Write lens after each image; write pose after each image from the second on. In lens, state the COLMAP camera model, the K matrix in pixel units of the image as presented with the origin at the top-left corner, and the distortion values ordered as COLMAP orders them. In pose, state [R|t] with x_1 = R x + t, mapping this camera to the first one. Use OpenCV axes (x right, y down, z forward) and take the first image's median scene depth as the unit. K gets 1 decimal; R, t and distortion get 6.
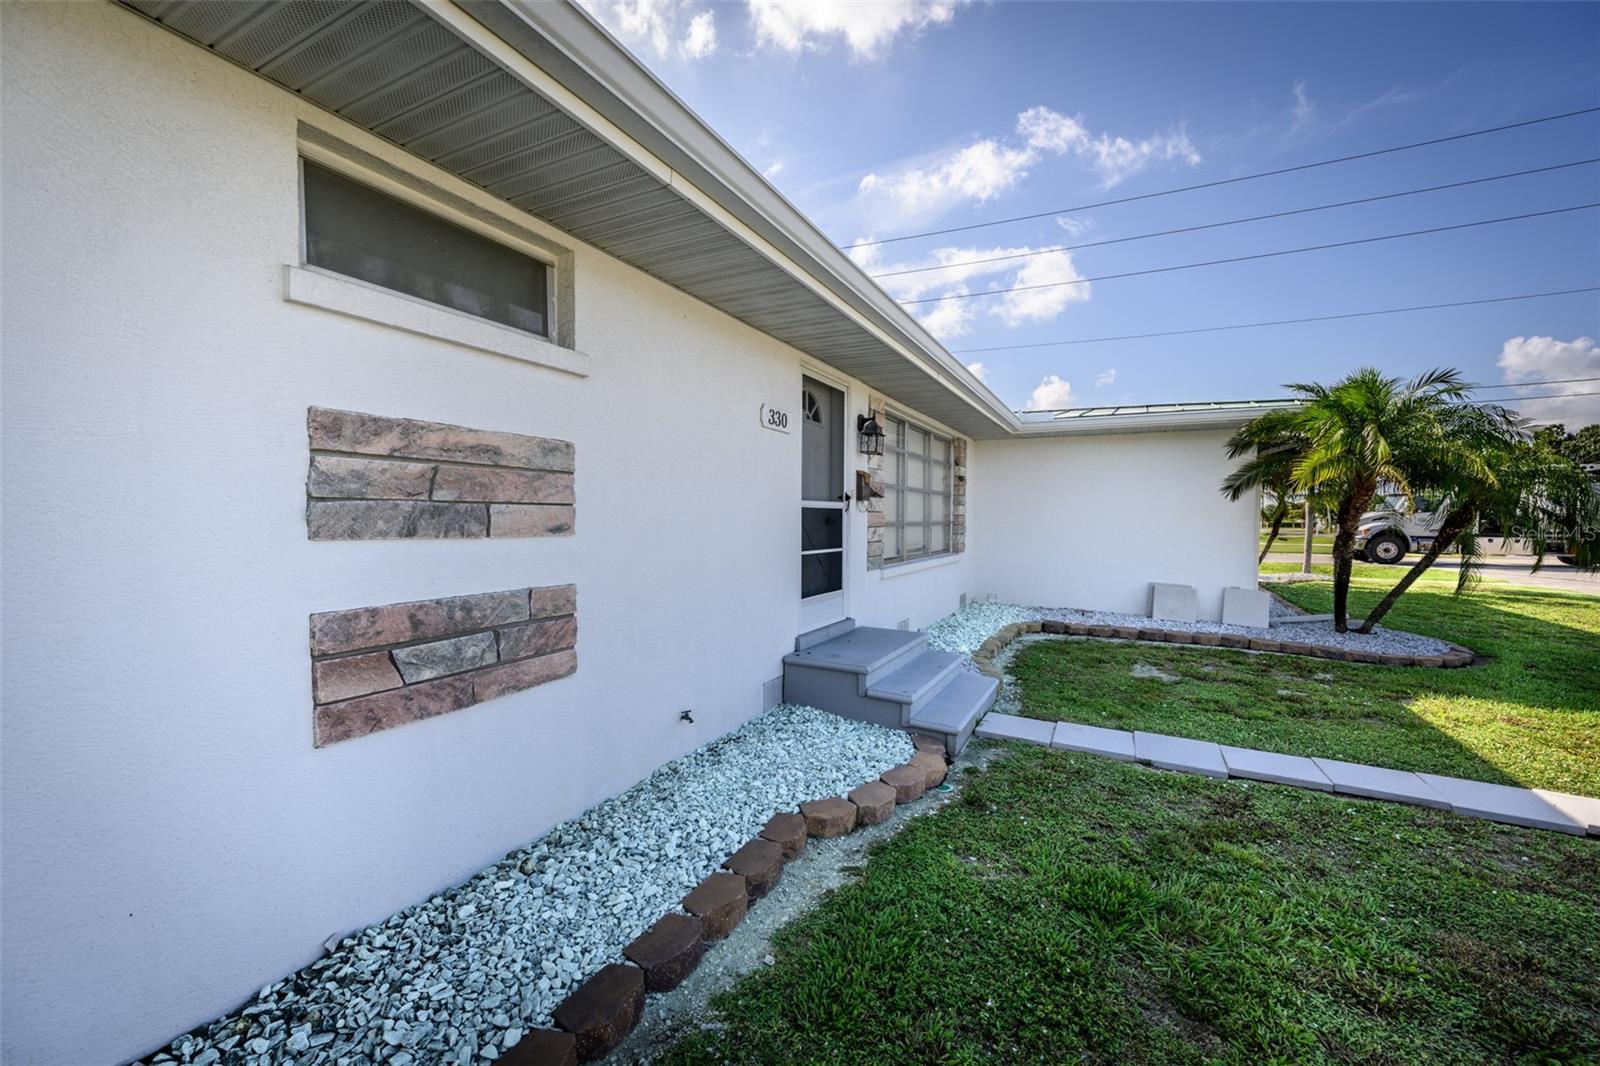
lens RADIAL K [[655.4, 0, 794.1], [0, 655.4, 533.8], [0, 0, 1]] dist [-0.000162, 0.000005]
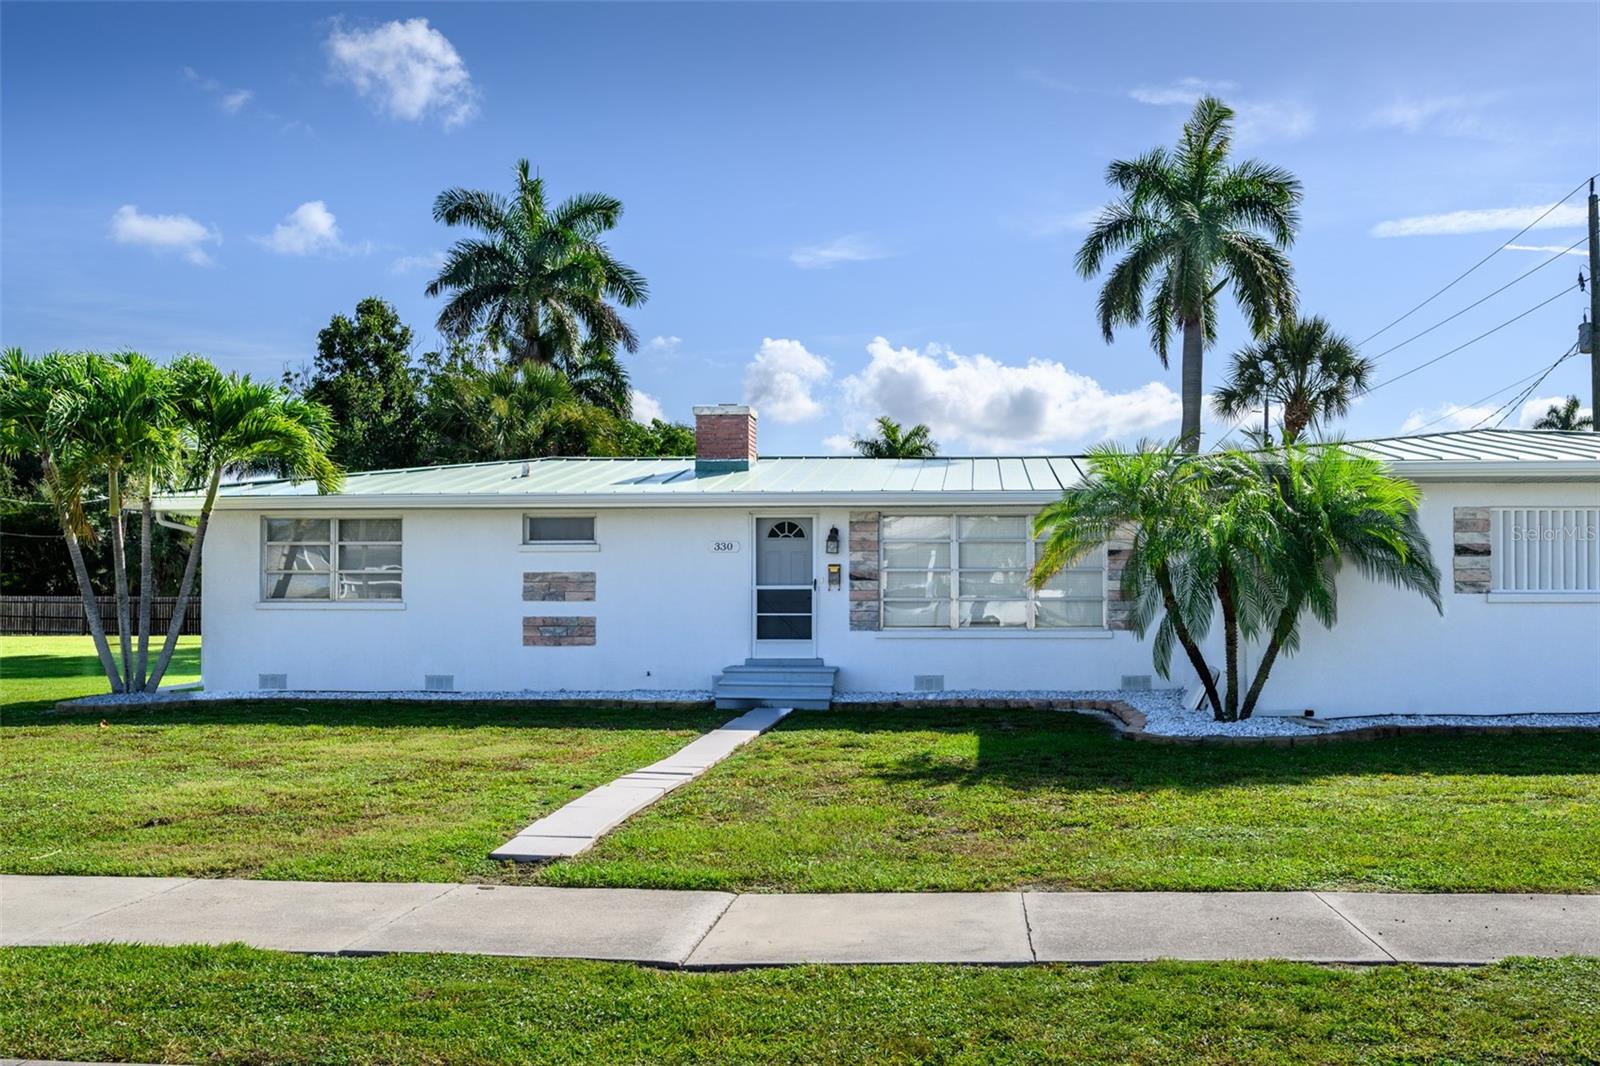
lens RADIAL K [[1427.3, 0, 801.4], [0, 1427.3, 538.0], [0, 0, 1]] dist [-0.017870, -0.005766]
pose [[0.363212, -0.033372, -0.931109, 7.159914], [-0.017846, 0.998926, -0.042764, -0.028917], [0.931535, 0.032149, 0.362227, -0.645126]]
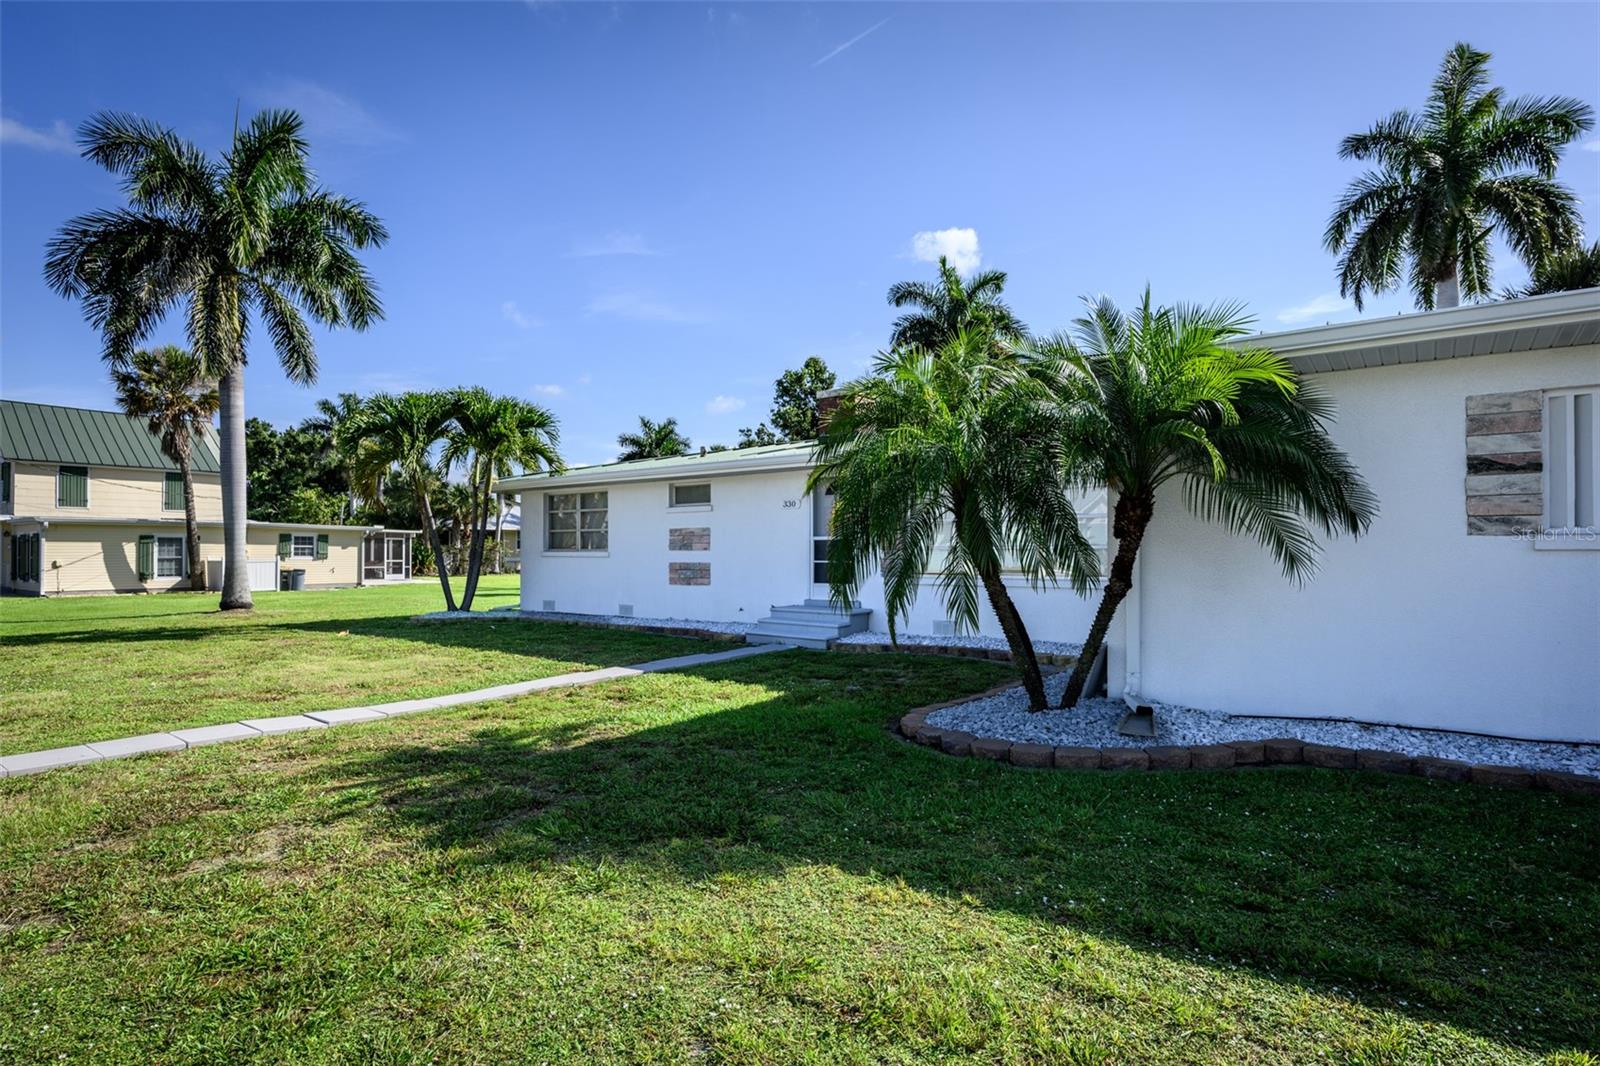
lens RADIAL K [[831.6, 0, 802.9], [0, 831.6, 538.0], [0, 0, 1]] dist [-0.005709, -0.000290]
pose [[-0.171872, -0.009035, -0.985078, 5.054986], [-0.014321, 0.999875, -0.006672, -0.054046], [0.985015, 0.012960, -0.171979, 2.688337]]
